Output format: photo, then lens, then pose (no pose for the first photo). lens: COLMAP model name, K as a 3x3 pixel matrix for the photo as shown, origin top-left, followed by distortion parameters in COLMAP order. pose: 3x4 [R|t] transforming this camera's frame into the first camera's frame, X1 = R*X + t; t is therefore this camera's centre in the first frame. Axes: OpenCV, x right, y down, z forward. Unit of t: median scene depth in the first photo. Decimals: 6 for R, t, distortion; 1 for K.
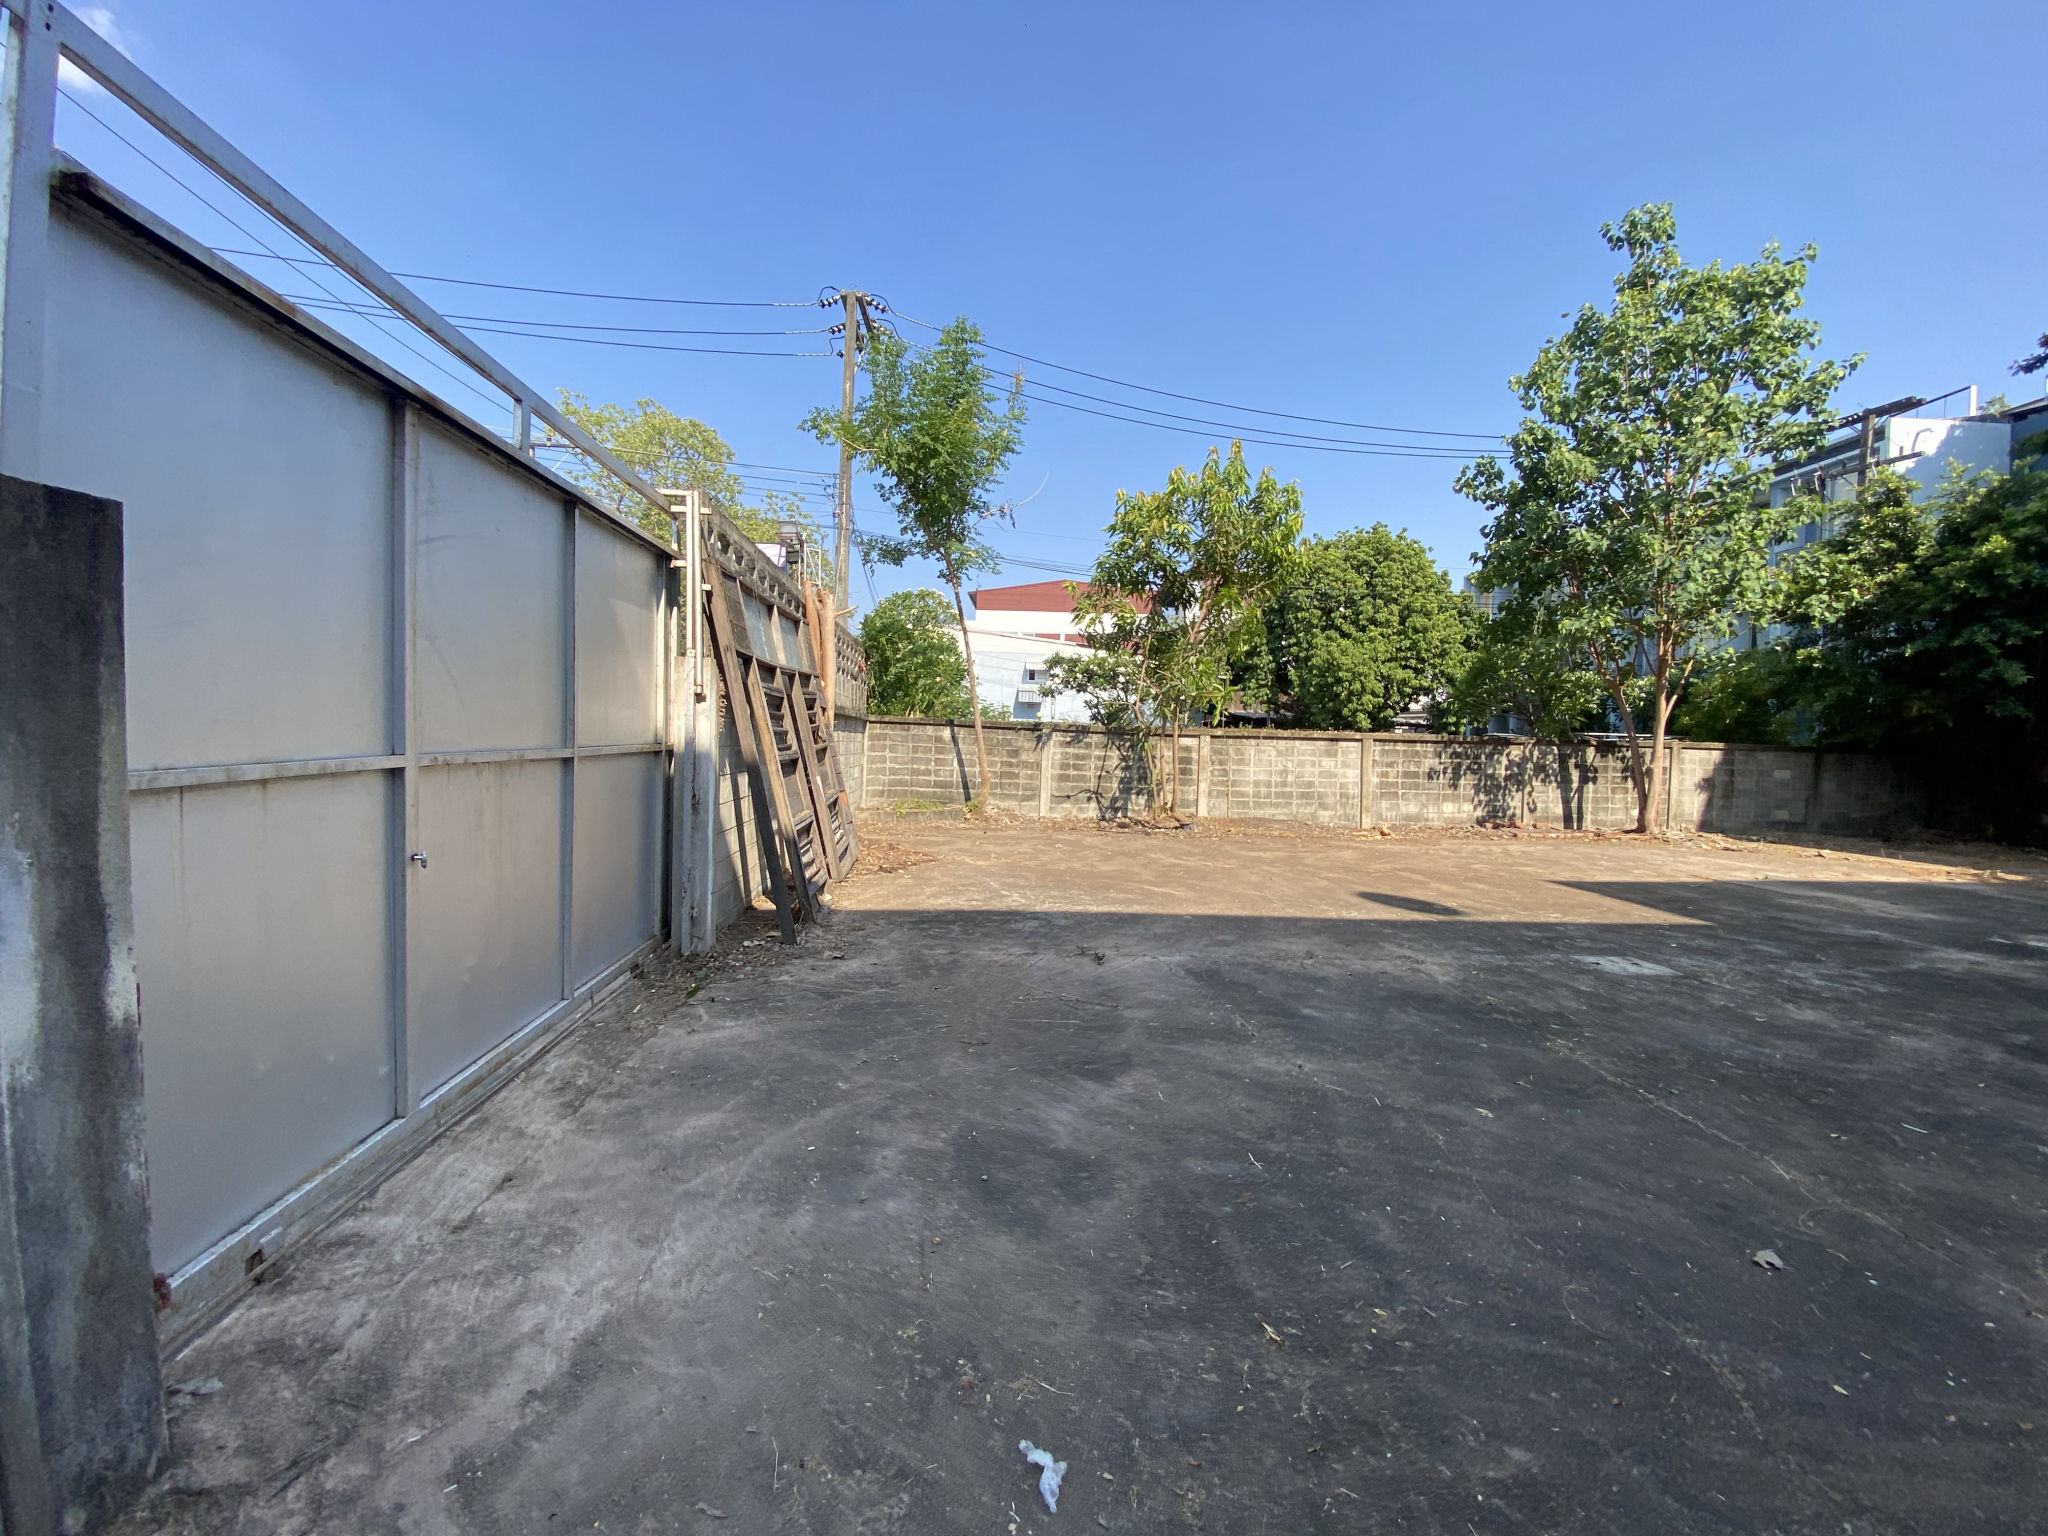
lens RADIAL K [[837.0, 0, 1024.0], [0, 837.0, 768.0], [0, 0, 1]] dist [0.002234, -0.014184]
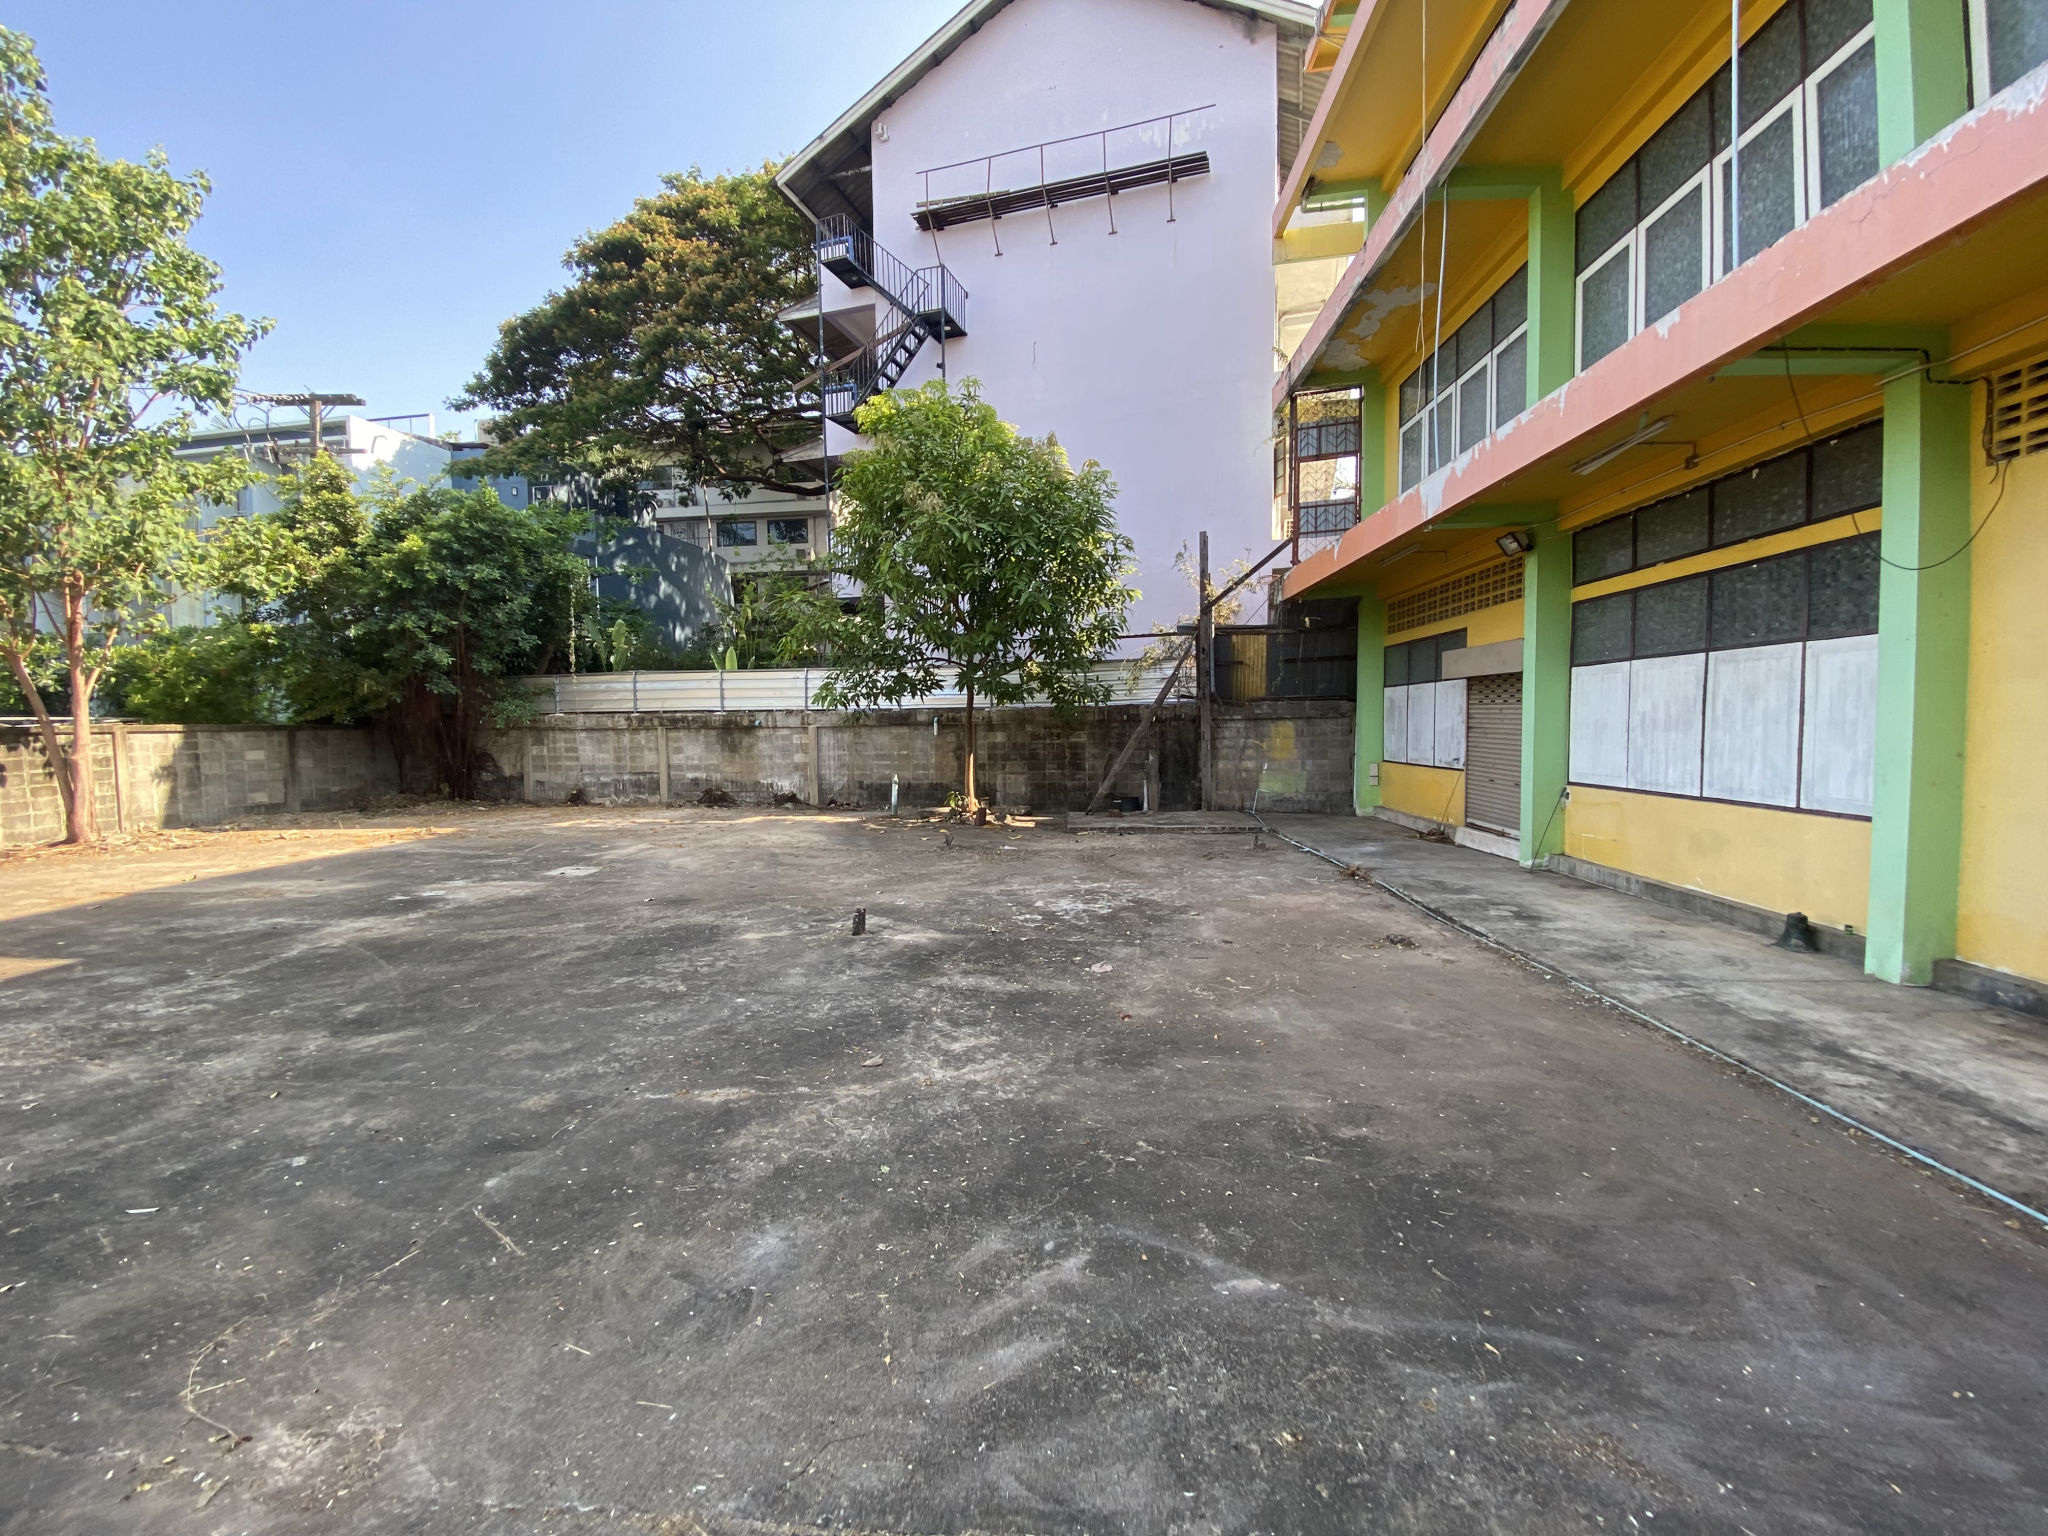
lens RADIAL K [[837.0, 0, 1024.0], [0, 837.0, 768.0], [0, 0, 1]] dist [0.002234, -0.014184]
pose [[0.130464, -0.084546, 0.987842, 0.102093], [0.059540, 0.995227, 0.077315, 0.001188], [-0.989664, 0.048729, 0.134876, 0.006305]]
